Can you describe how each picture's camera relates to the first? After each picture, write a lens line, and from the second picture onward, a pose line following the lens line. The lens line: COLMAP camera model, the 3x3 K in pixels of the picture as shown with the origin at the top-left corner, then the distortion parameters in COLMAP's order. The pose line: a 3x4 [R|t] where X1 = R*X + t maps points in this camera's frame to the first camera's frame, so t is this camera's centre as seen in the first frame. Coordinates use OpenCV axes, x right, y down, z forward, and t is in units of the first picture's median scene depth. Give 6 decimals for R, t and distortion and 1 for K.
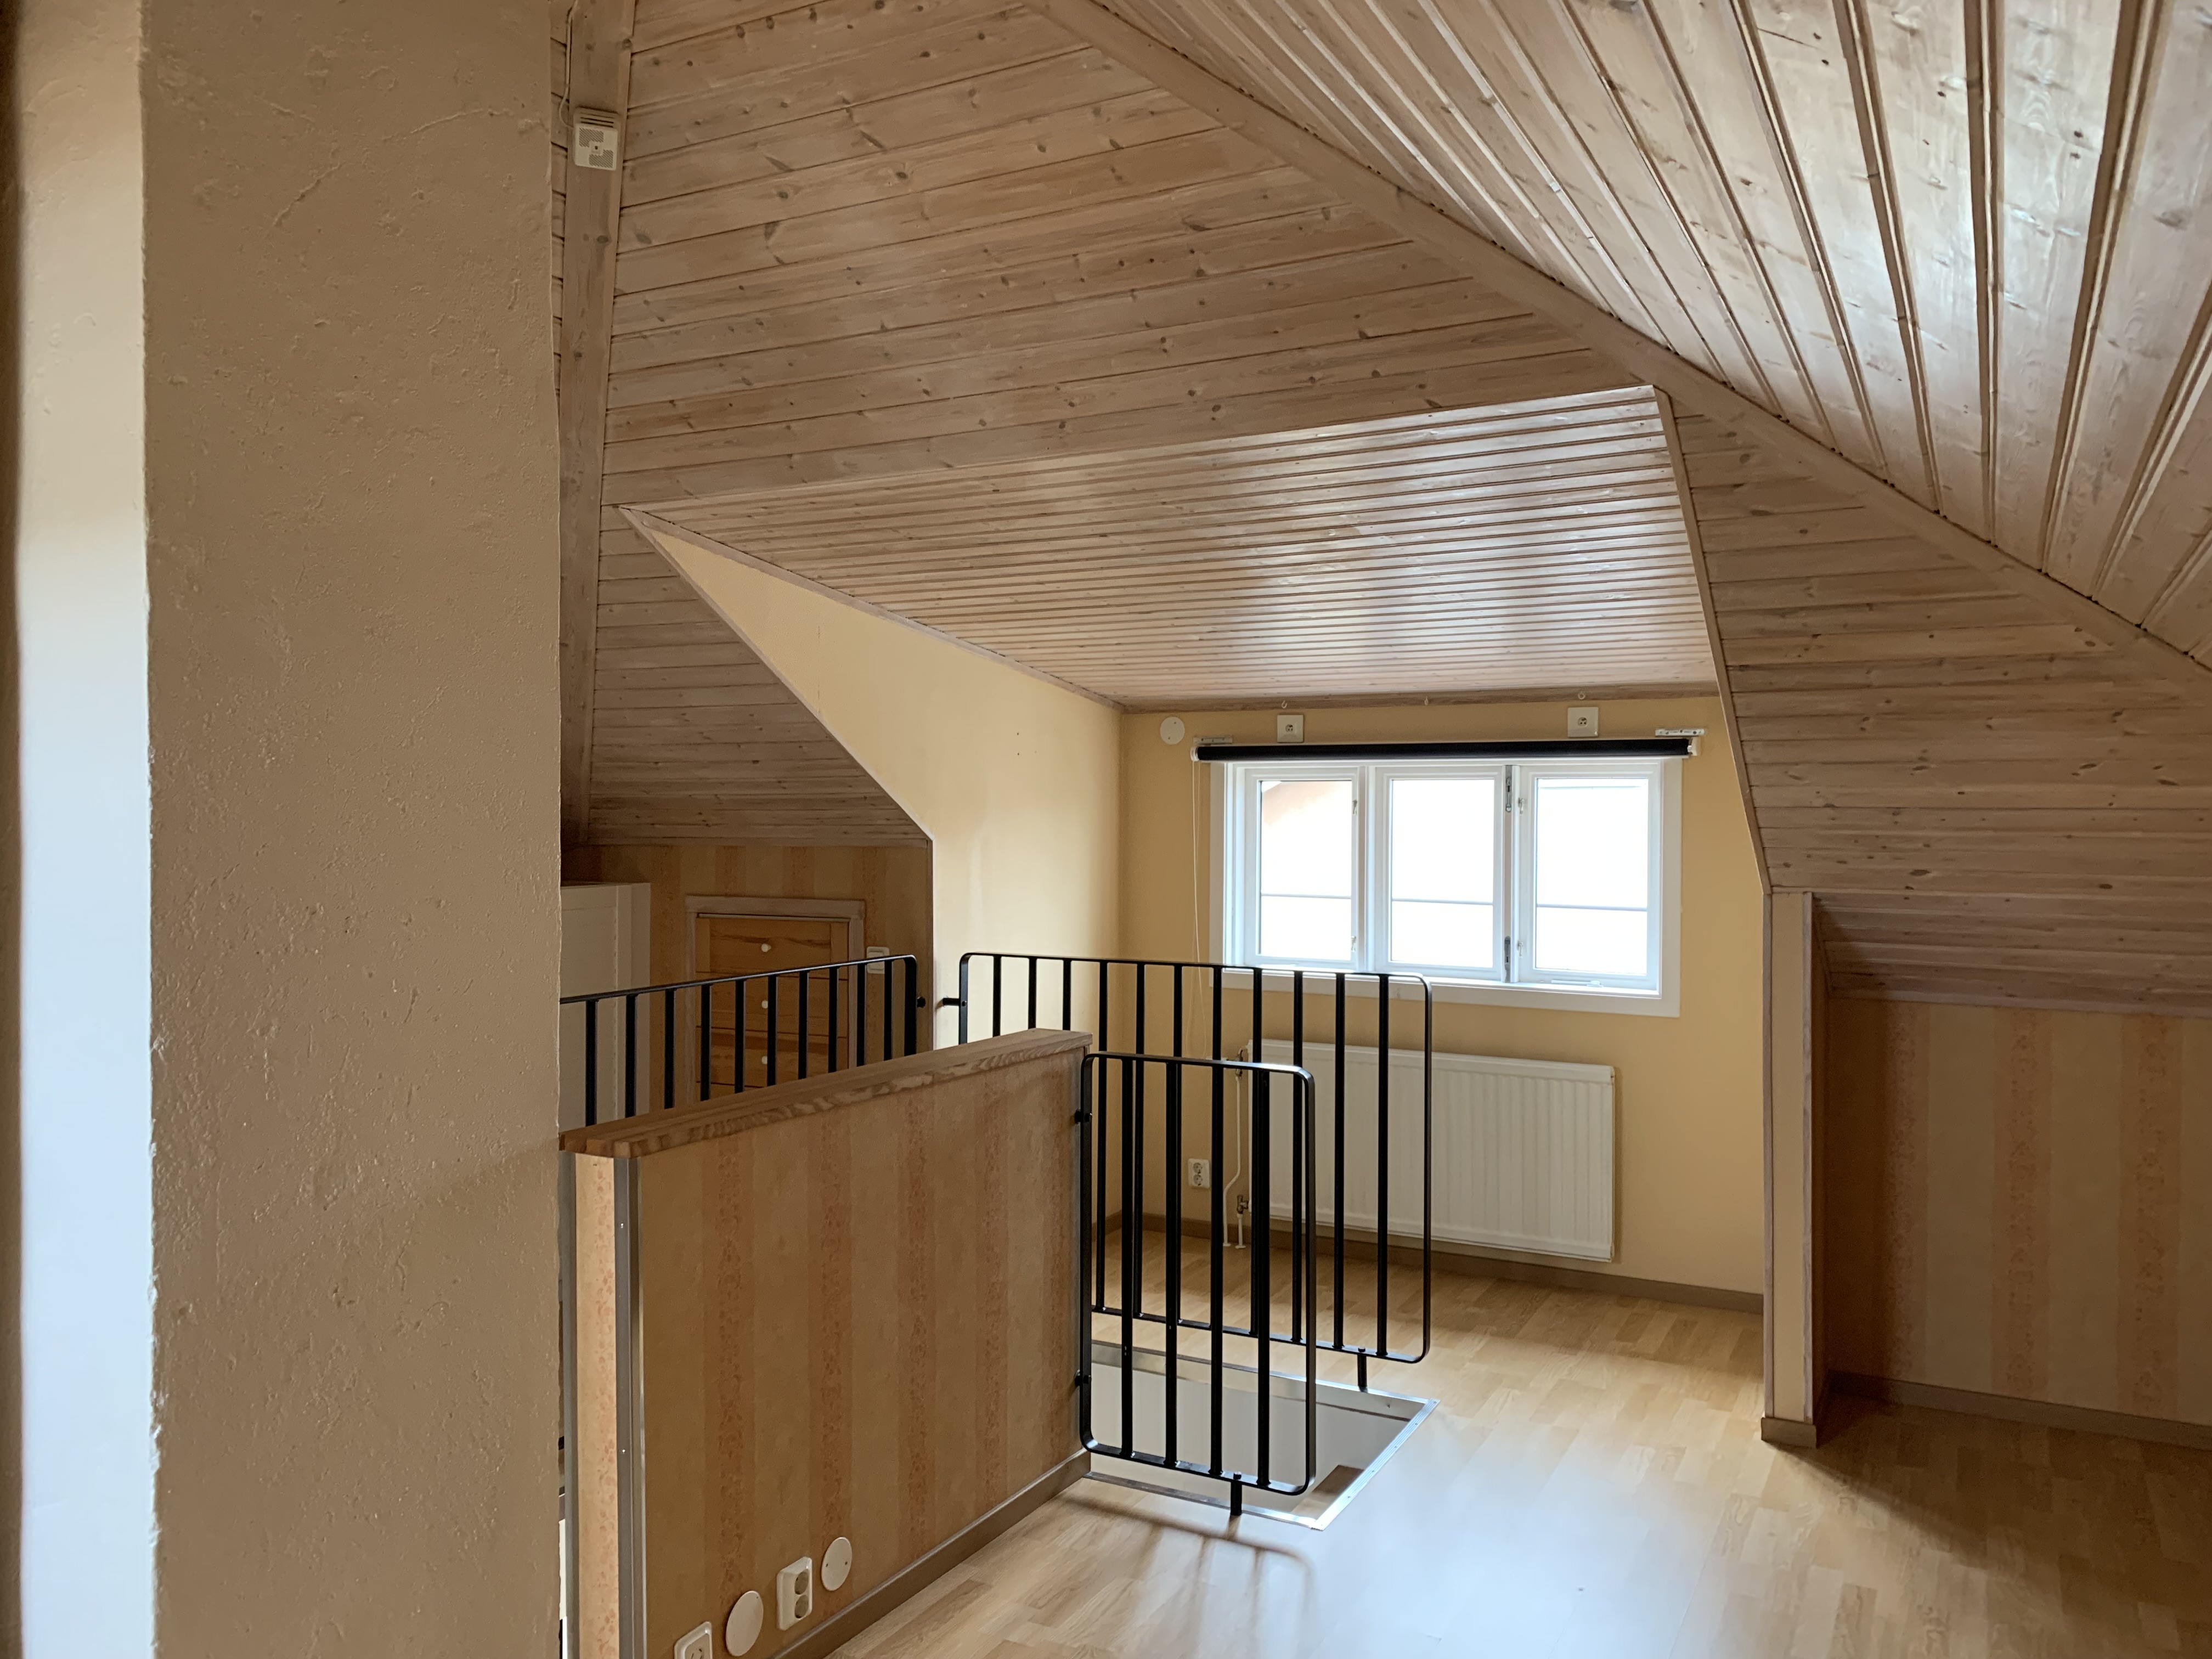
lens RADIAL K [[1732.1, 0, 1103.3], [0, 1732.1, 826.8], [0, 0, 1]] dist [0.029919, -0.022533]
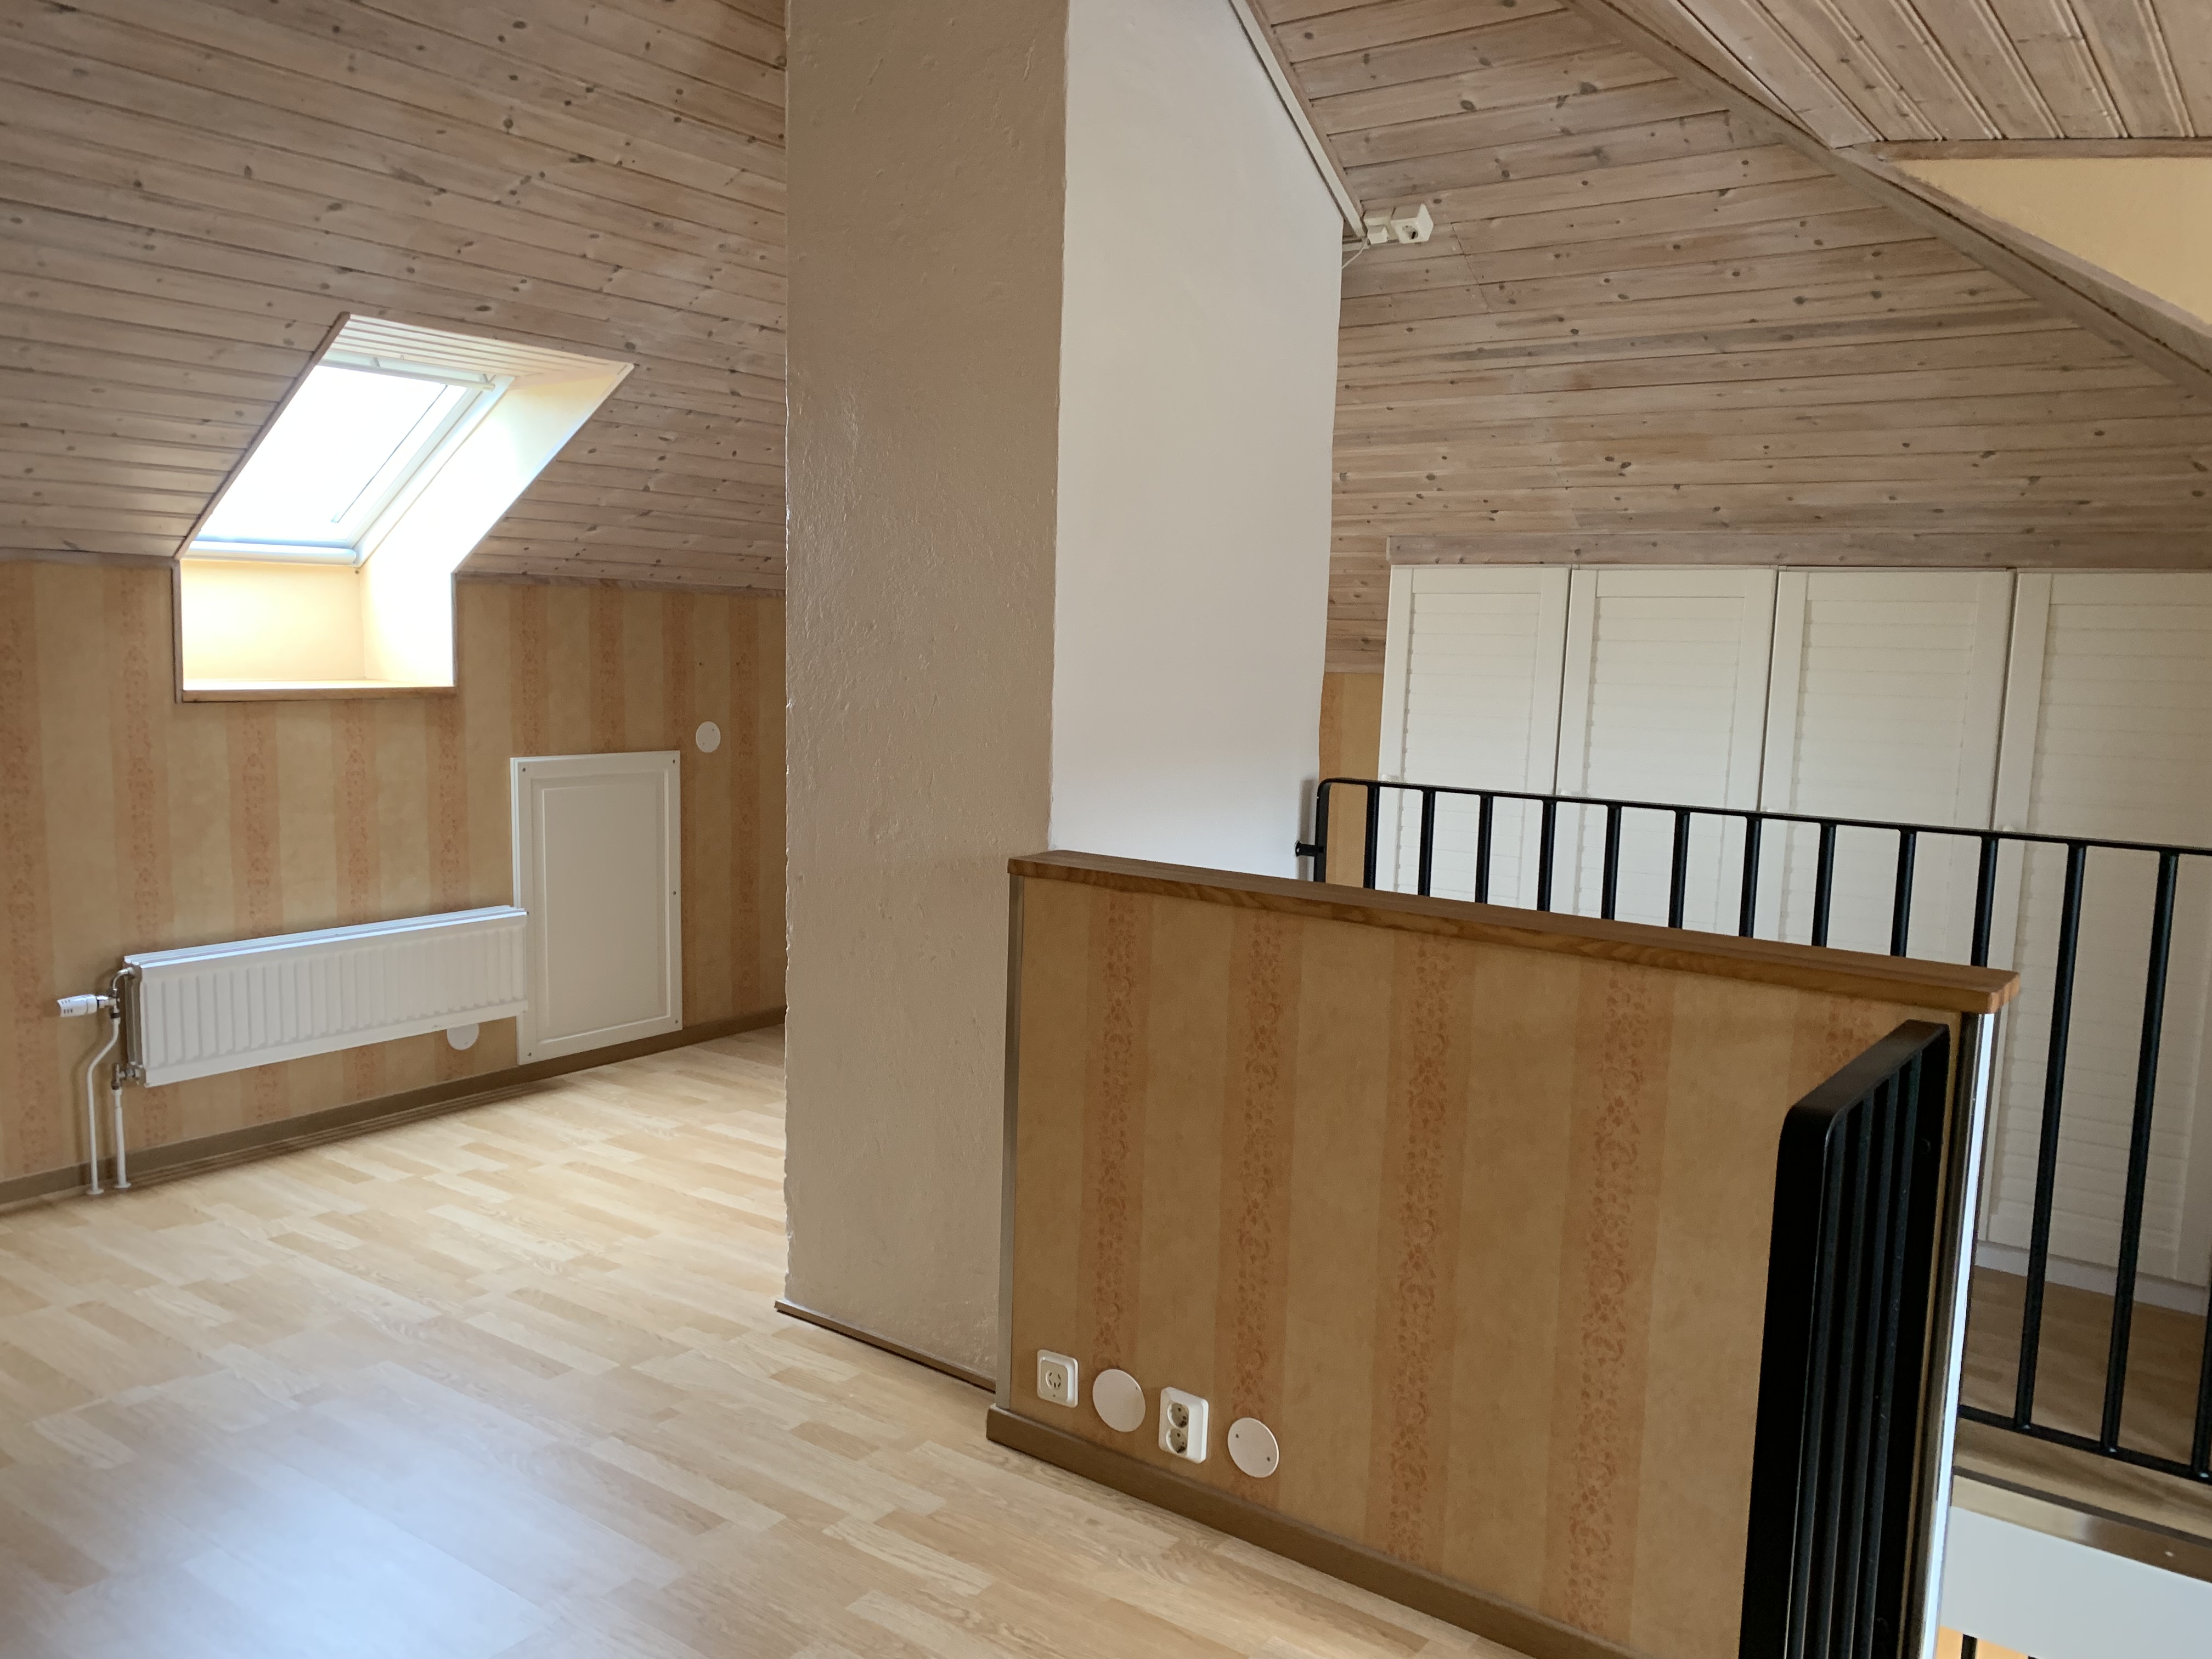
lens RADIAL K [[1732.1, 0, 1104.5], [0, 1732.1, 828.4], [0, 0, 1]] dist [0.029919, -0.022533]
pose [[-0.159495, 0.112900, -0.980722, 0.618307], [-0.038727, 0.991959, 0.120492, 0.027060], [0.986439, 0.057199, -0.153840, 0.991046]]
